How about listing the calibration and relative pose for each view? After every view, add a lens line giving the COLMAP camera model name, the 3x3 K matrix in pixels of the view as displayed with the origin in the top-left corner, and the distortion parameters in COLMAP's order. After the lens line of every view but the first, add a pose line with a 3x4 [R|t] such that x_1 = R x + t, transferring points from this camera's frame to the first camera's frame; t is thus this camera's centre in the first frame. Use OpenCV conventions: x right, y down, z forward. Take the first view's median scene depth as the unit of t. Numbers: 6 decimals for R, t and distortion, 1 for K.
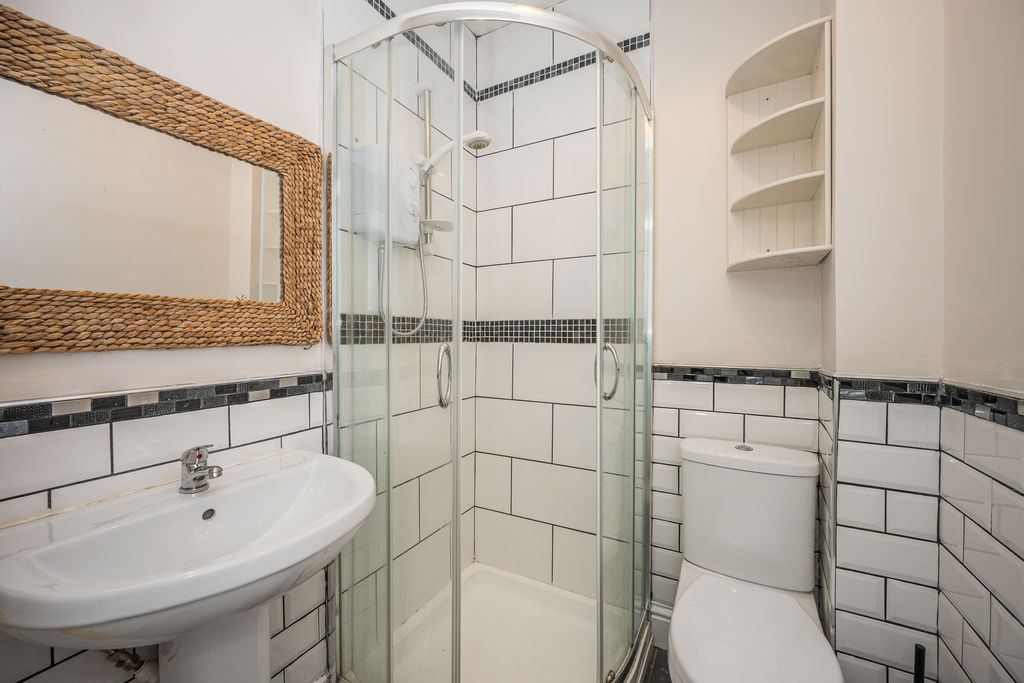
lens RADIAL K [[413.2, 0, 513.3], [0, 413.2, 343.6], [0, 0, 1]] dist [-0.000689, -0.000567]
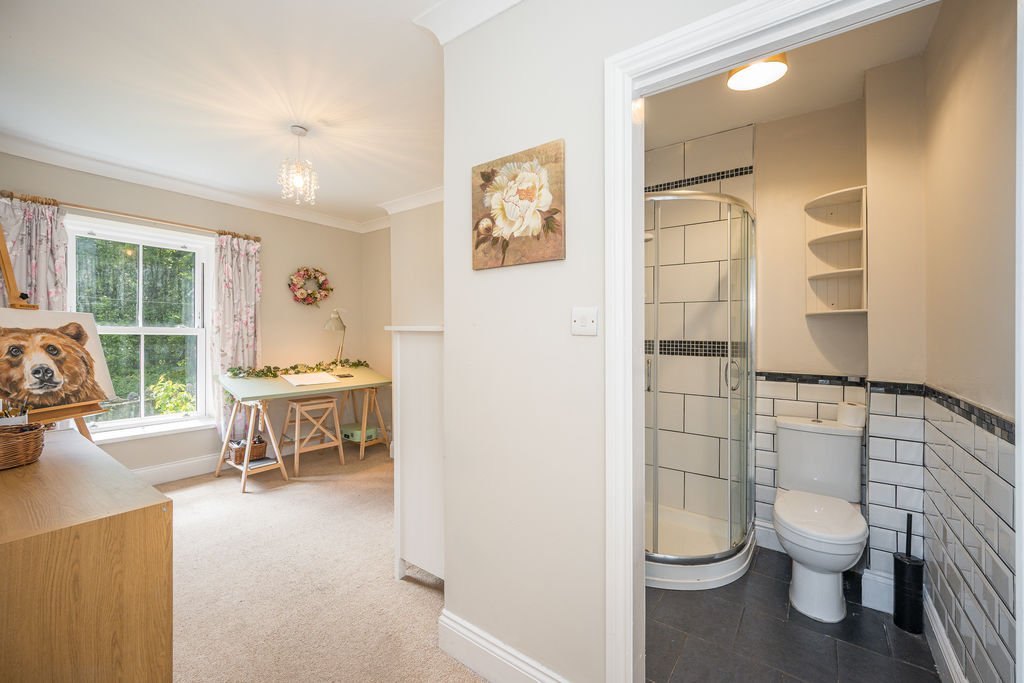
lens RADIAL K [[413.2, 0, 508.9], [0, 413.2, 334.3], [0, 0, 1]] dist [-0.000689, -0.000567]
pose [[0.989552, 0.005986, -0.144053, -0.429033], [-0.008578, 0.999812, -0.017381, -0.062925], [0.143922, 0.018435, 0.989417, -0.825206]]
